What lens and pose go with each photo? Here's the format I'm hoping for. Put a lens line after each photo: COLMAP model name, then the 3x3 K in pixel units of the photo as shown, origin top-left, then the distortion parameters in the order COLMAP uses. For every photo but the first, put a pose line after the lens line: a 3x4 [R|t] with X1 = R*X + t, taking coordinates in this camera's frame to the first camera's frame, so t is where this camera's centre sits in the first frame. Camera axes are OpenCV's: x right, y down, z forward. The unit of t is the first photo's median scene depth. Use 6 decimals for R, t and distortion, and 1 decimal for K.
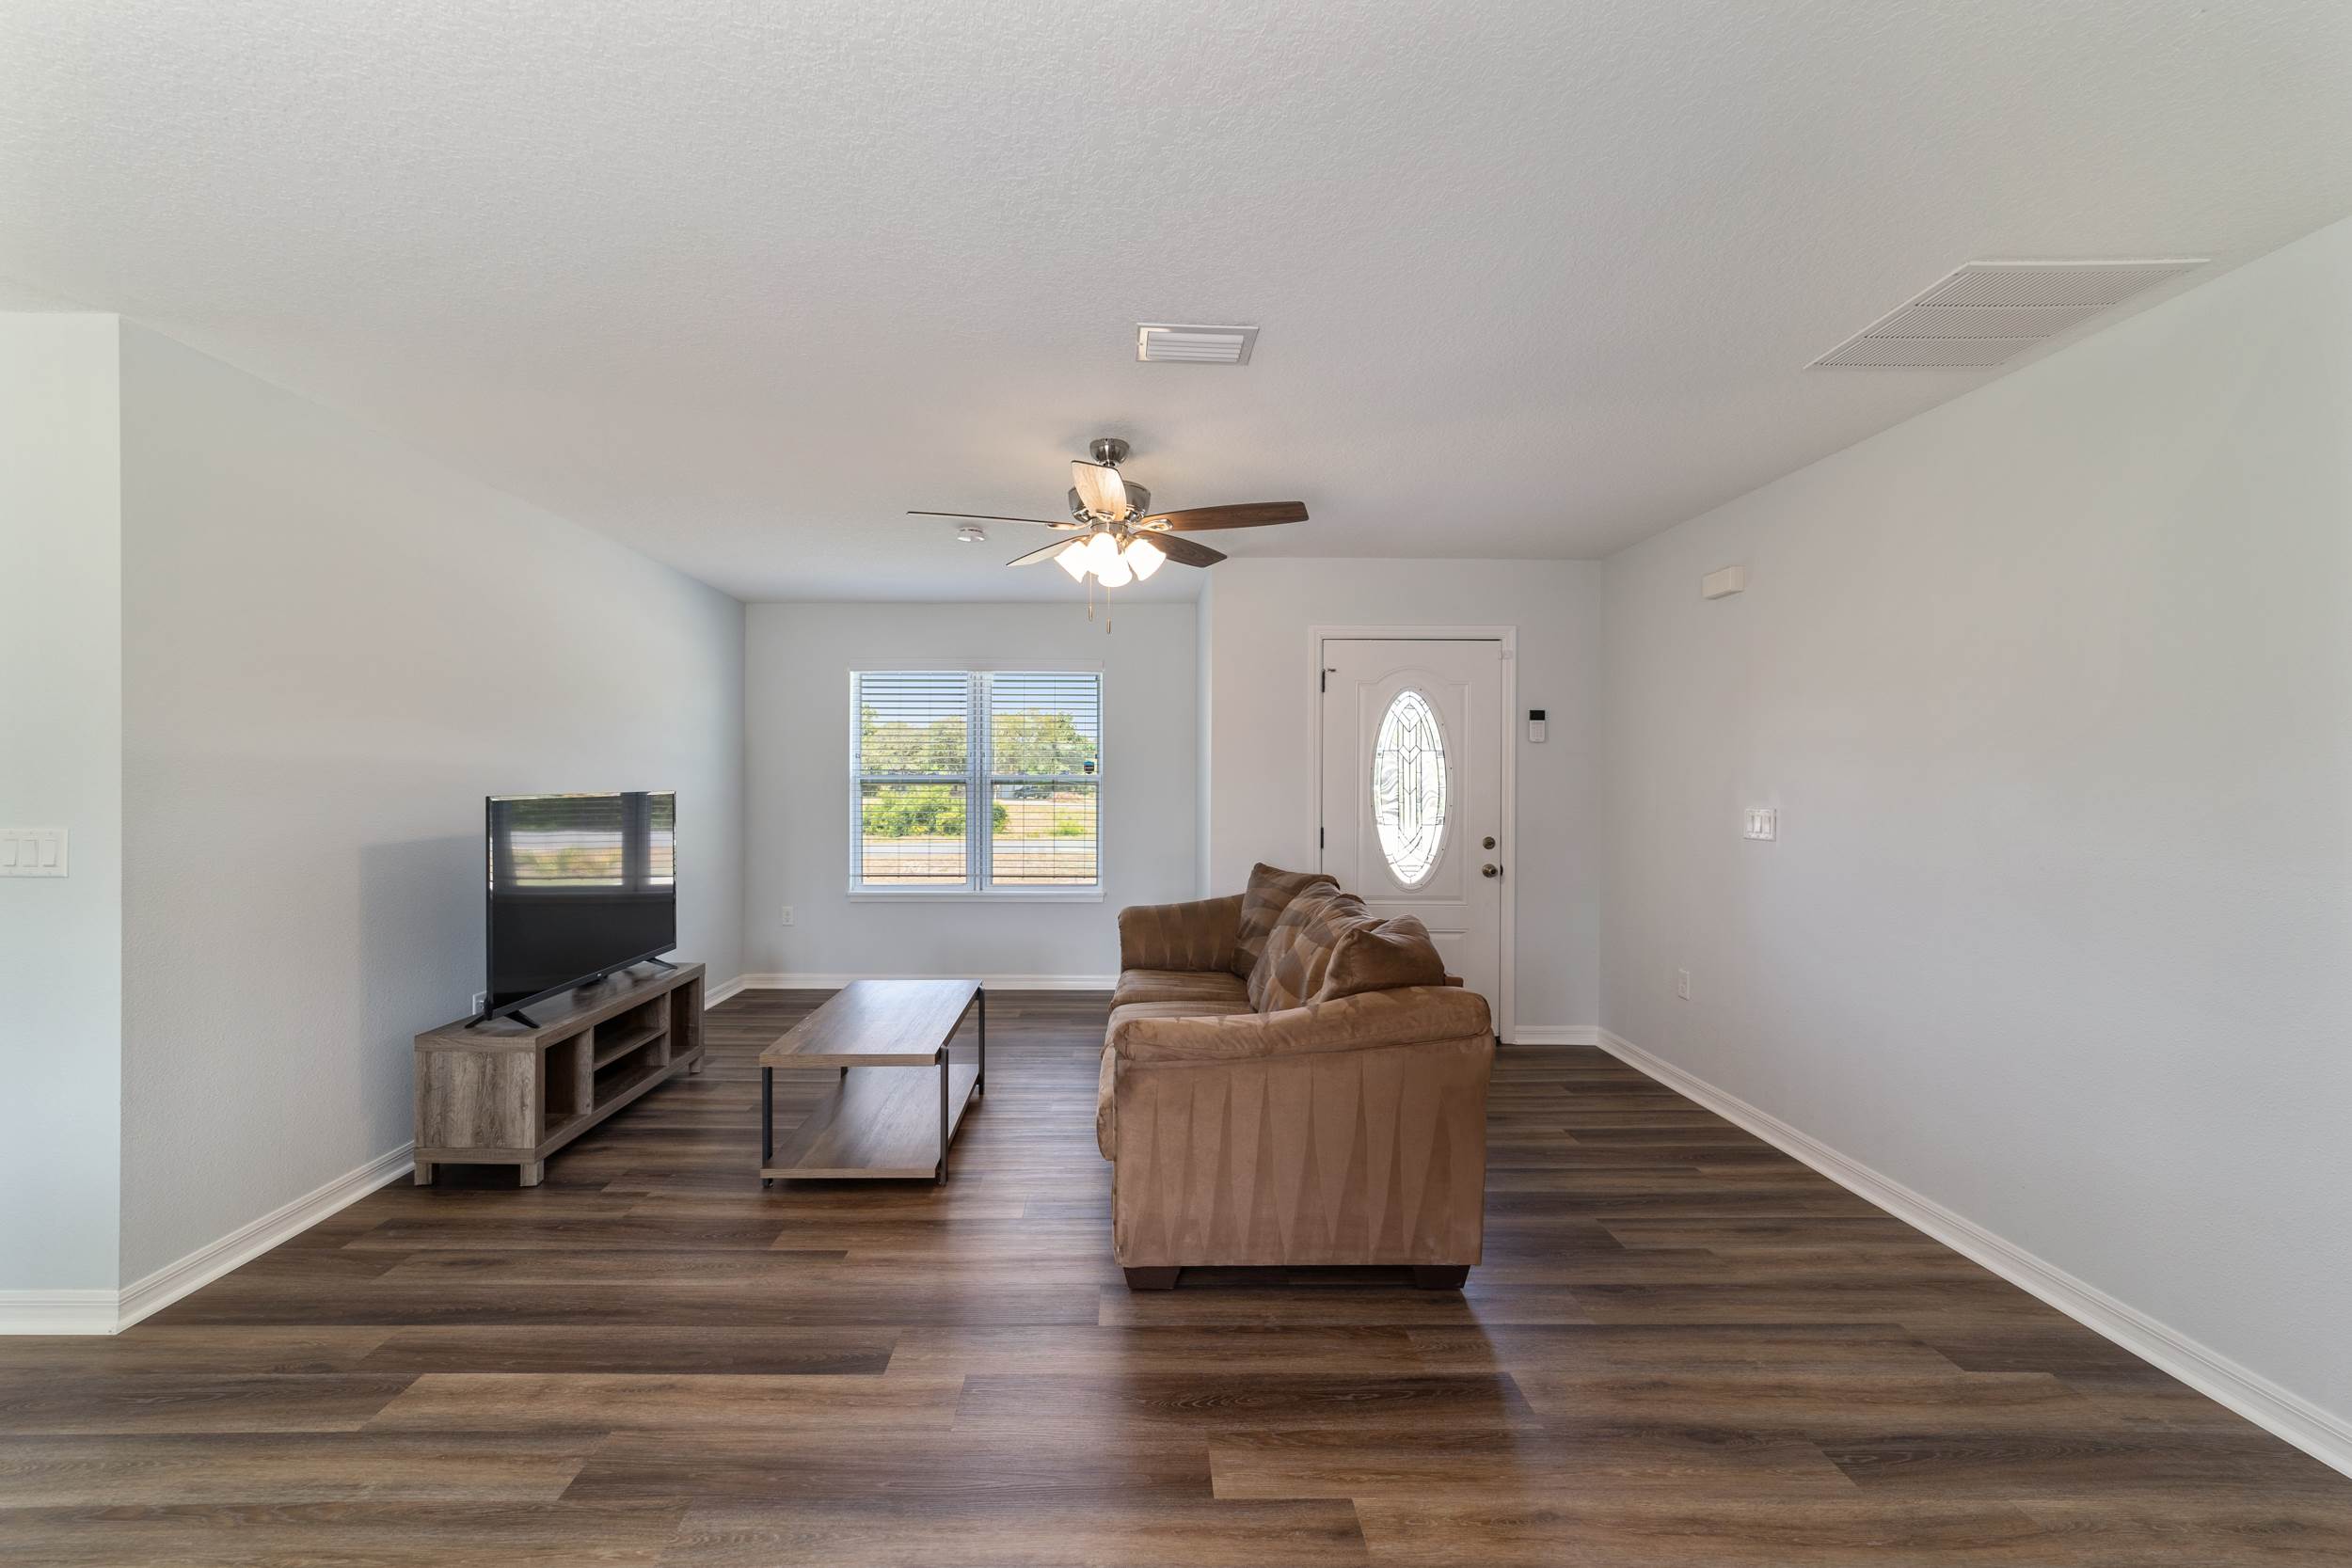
lens RADIAL K [[918.0, 0, 1135.5], [0, 918.0, 775.5], [0, 0, 1]] dist [-0.016372, 0.008047]
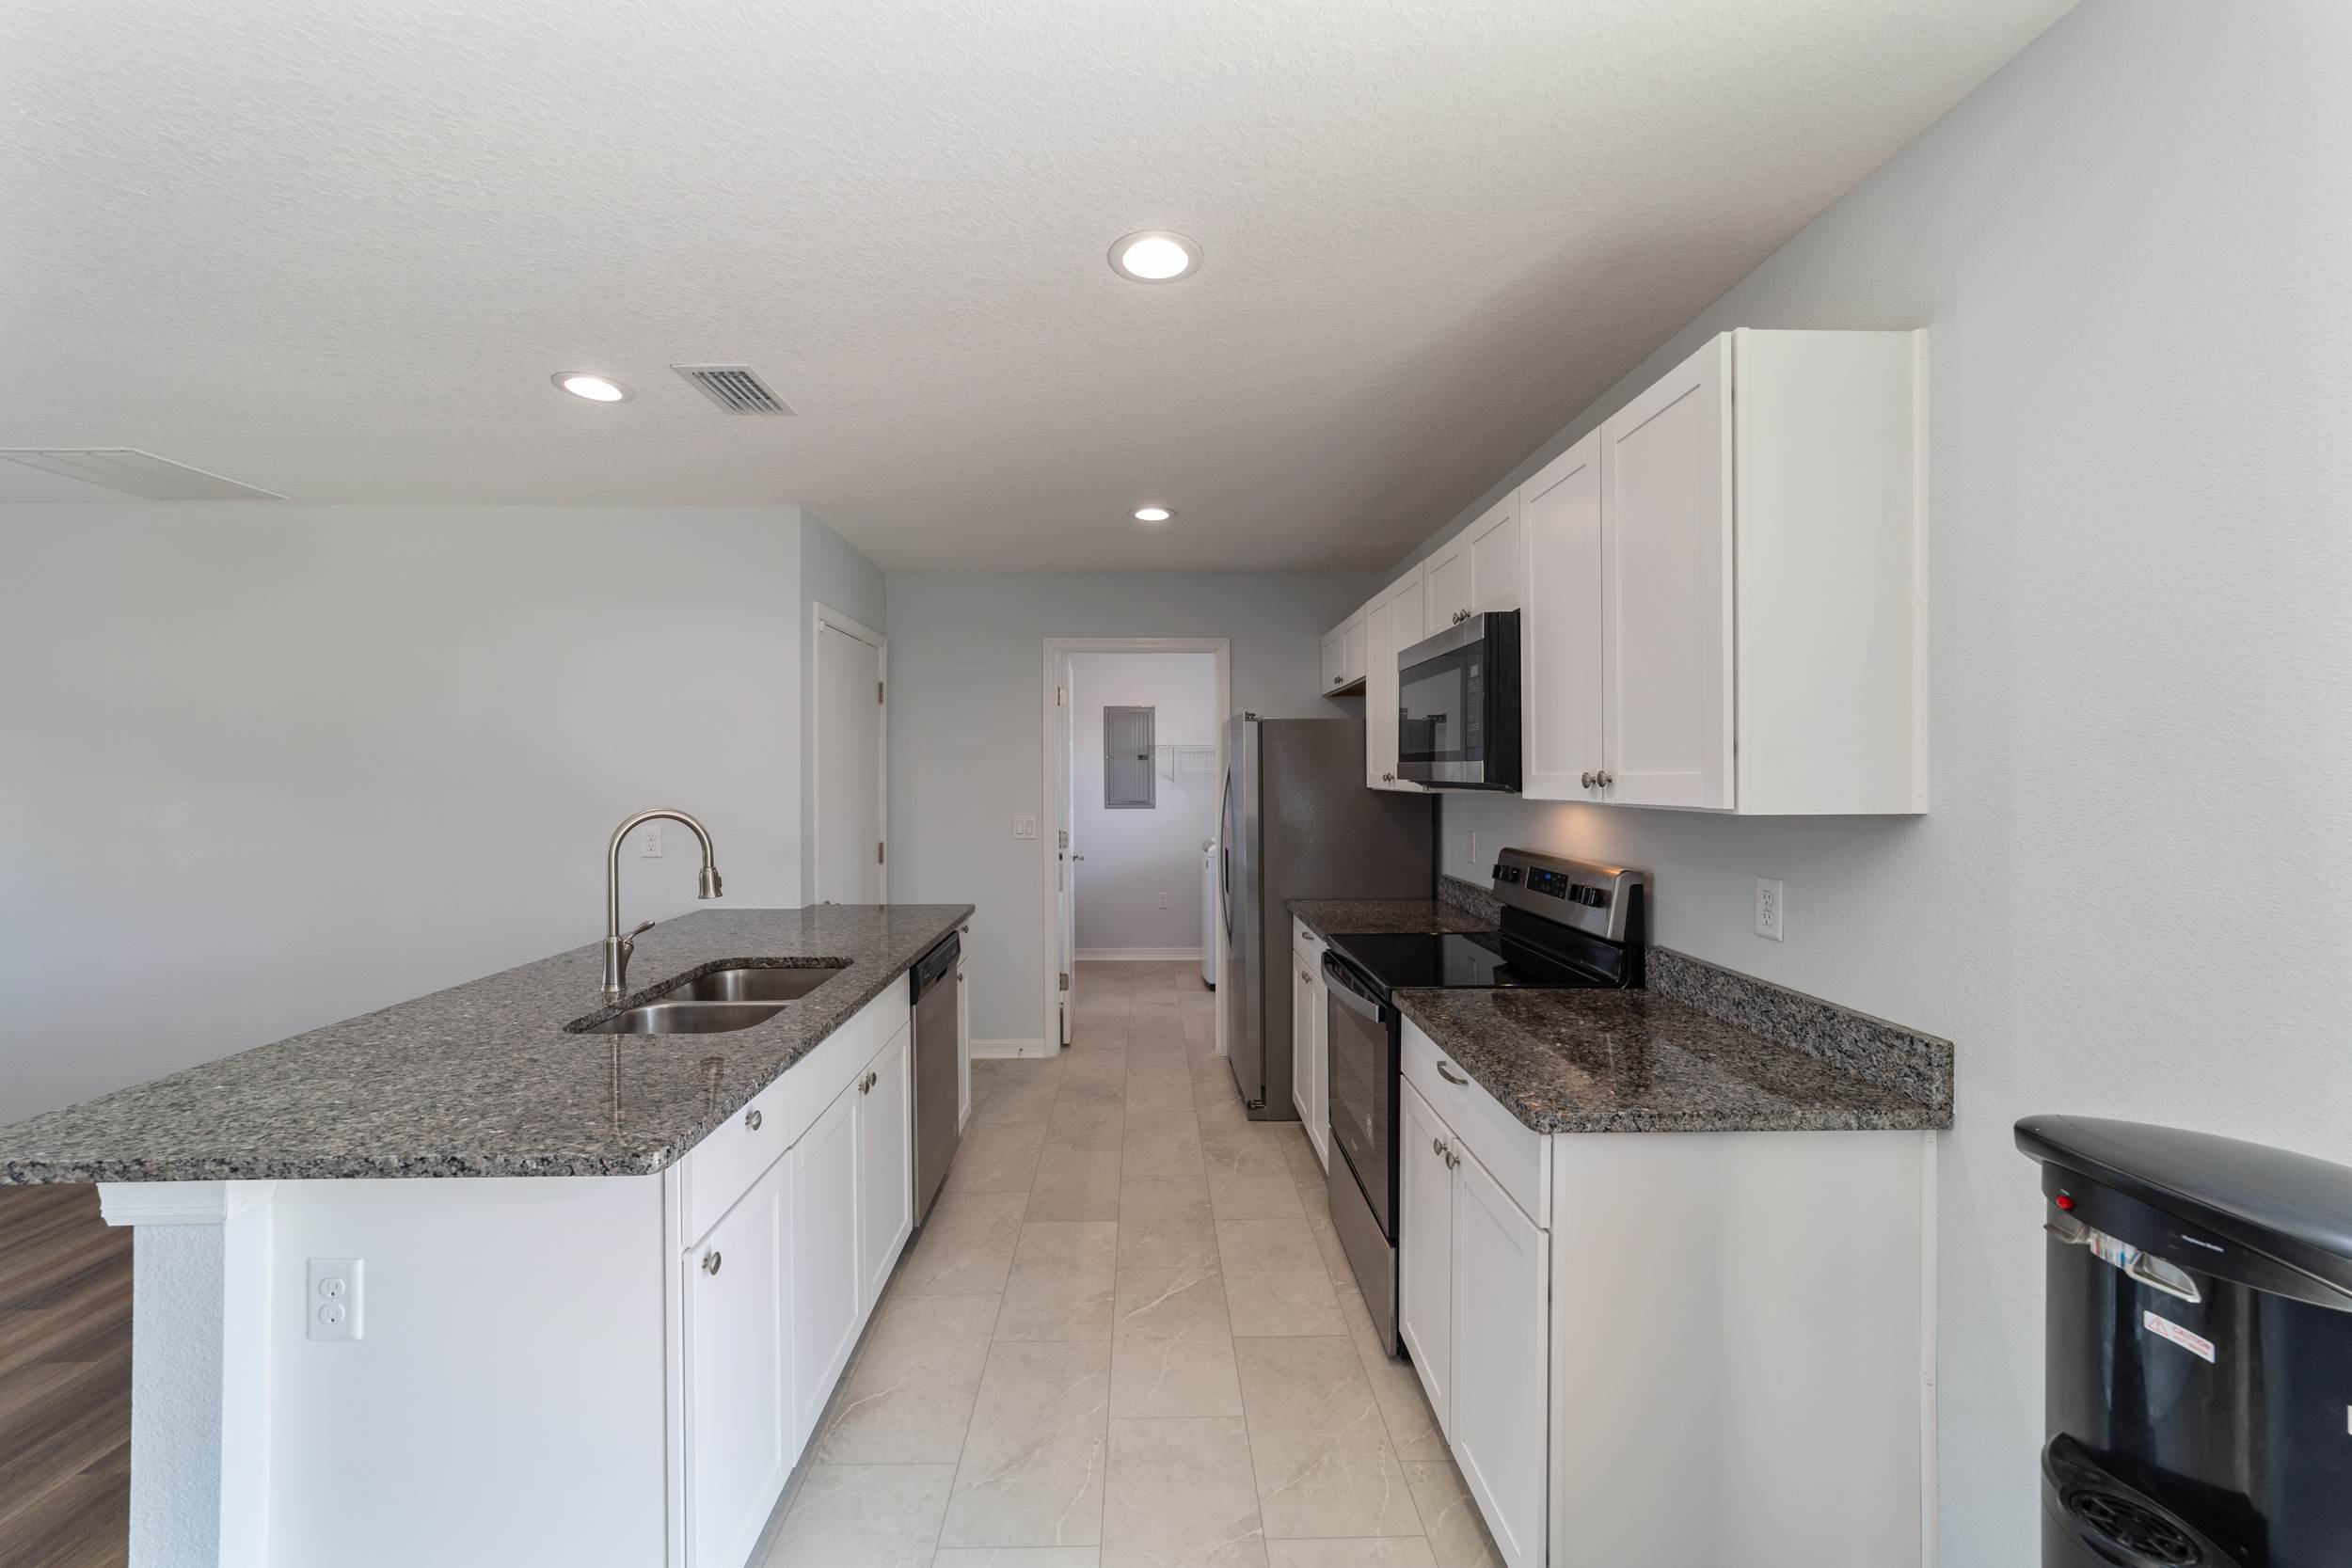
lens RADIAL K [[906.1, 0, 1155.0], [0, 906.1, 777.4], [0, 0, 1]] dist [-0.017499, 0.008156]
pose [[-0.011302, -0.009163, 0.999894, -0.350108], [-0.003769, 0.999951, 0.009121, -0.036403], [-0.999929, -0.003665, -0.011336, -0.394451]]
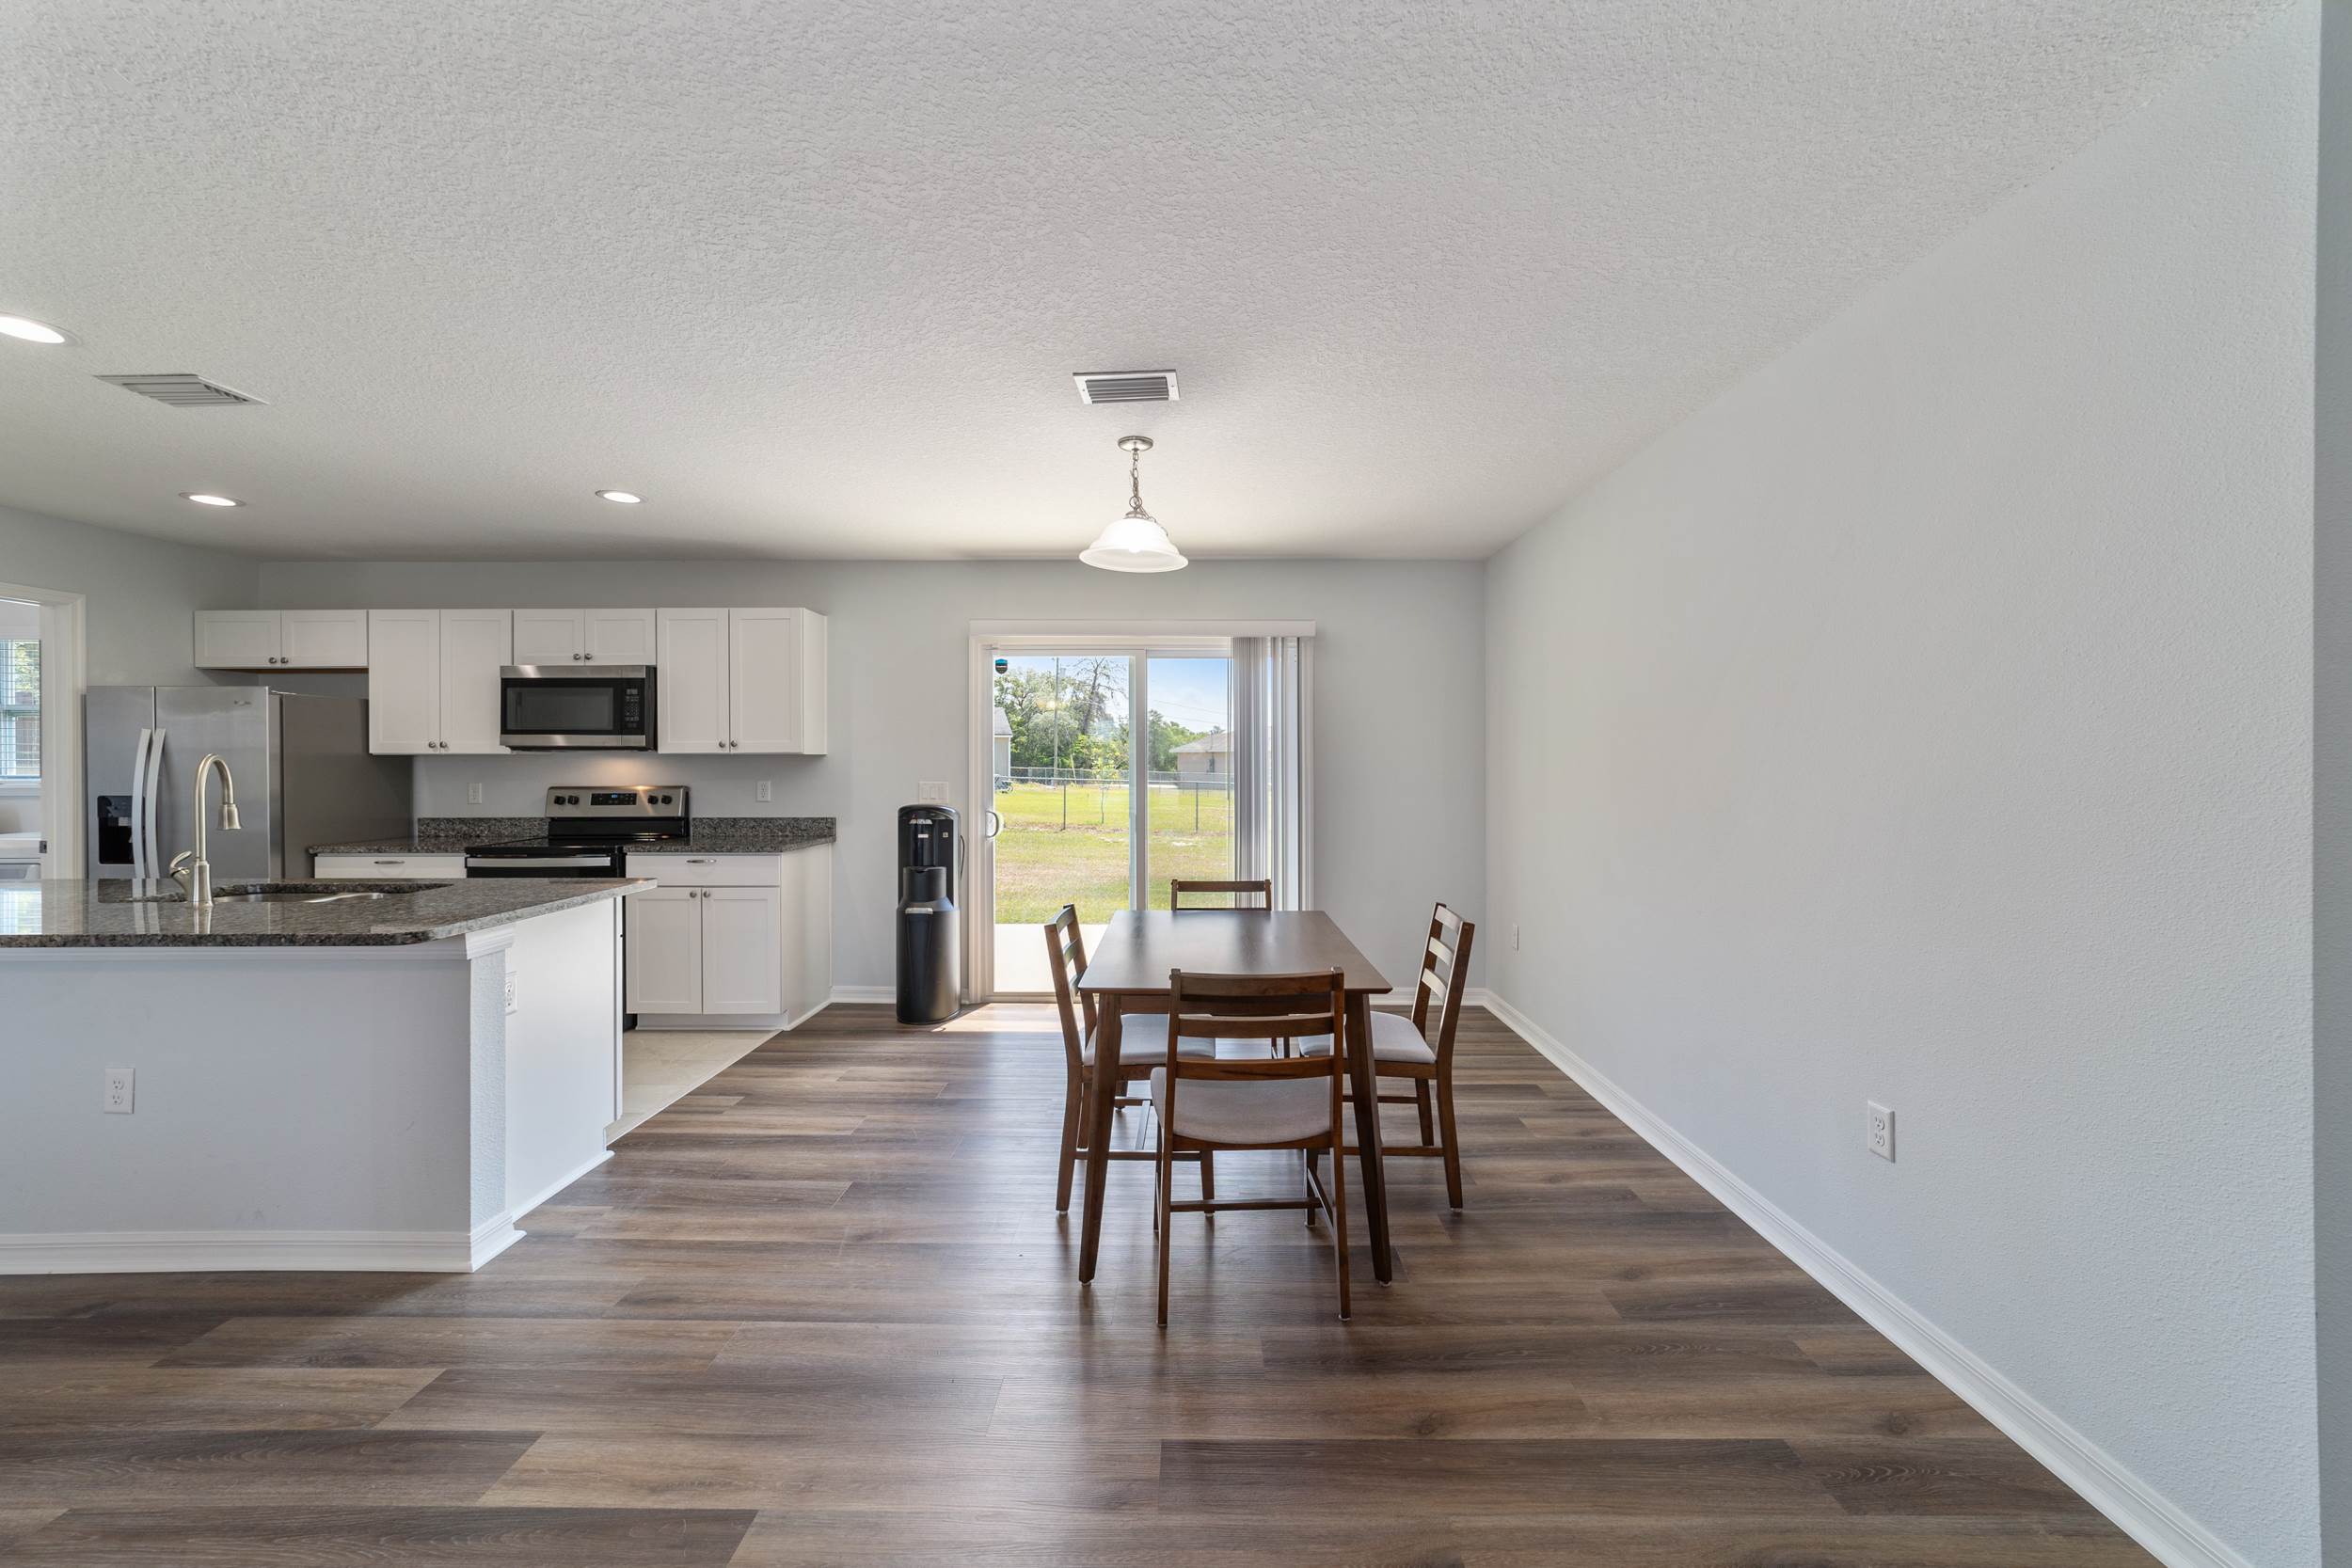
lens RADIAL K [[909.4, 0, 1189.4], [0, 909.4, 763.2], [0, 0, 1]] dist [-0.016735, 0.007452]
pose [[-0.999958, -0.003039, 0.008647, -0.561836], [-0.003076, 0.999986, -0.004295, 0.006103], [-0.008634, -0.004321, -0.999953, 0.839913]]
